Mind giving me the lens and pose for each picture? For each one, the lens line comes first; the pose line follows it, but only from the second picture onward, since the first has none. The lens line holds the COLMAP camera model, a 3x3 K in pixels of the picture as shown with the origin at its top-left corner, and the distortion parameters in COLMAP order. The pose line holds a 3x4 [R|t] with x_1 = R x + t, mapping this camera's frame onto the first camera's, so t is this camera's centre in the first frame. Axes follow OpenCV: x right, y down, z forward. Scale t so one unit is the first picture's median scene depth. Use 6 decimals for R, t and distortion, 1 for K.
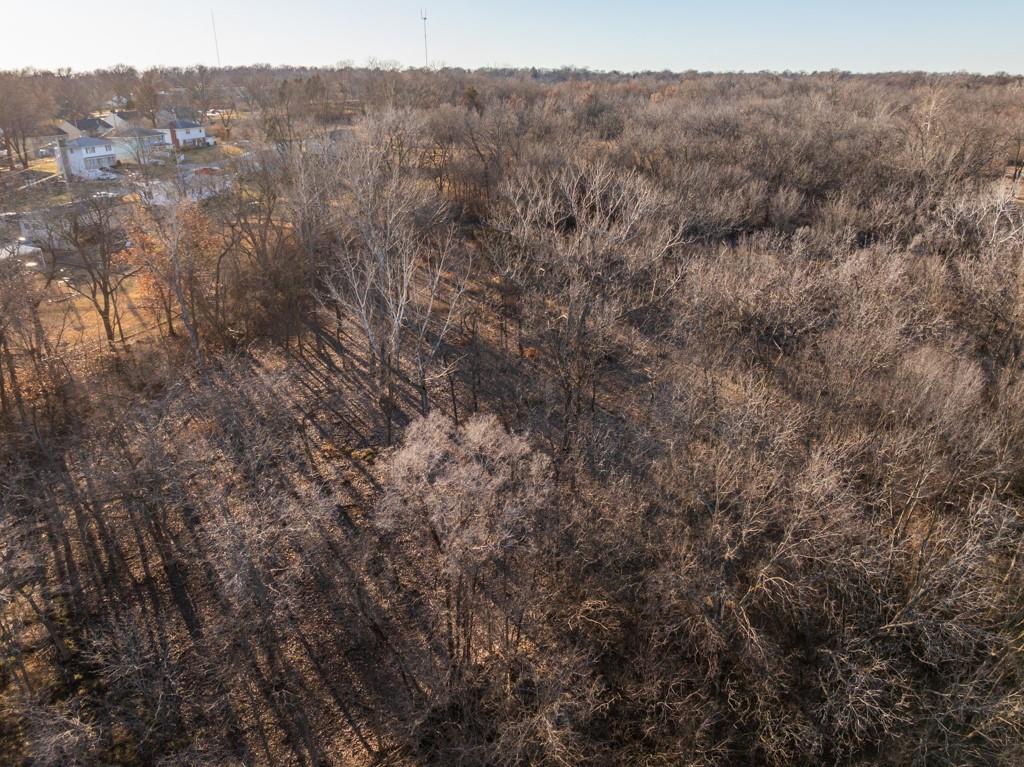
lens RADIAL K [[714.8, 0, 511.9], [0, 714.8, 383.7], [0, 0, 1]] dist [-0.057911, 0.026311]
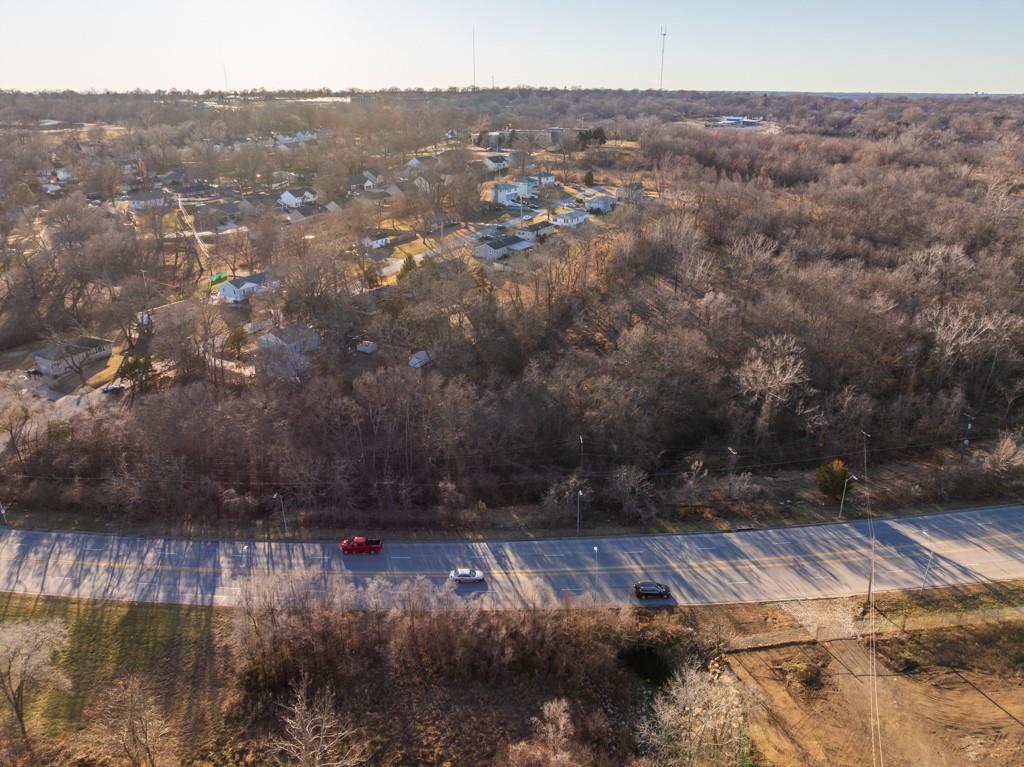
lens RADIAL K [[714.8, 0, 511.9], [0, 714.8, 383.2], [0, 0, 1]] dist [-0.057911, 0.026311]
pose [[0.956758, 0.118585, -0.265614, -0.010107], [-0.119802, 0.992729, 0.011676, 0.151404], [0.265068, 0.020650, 0.964009, -0.788728]]
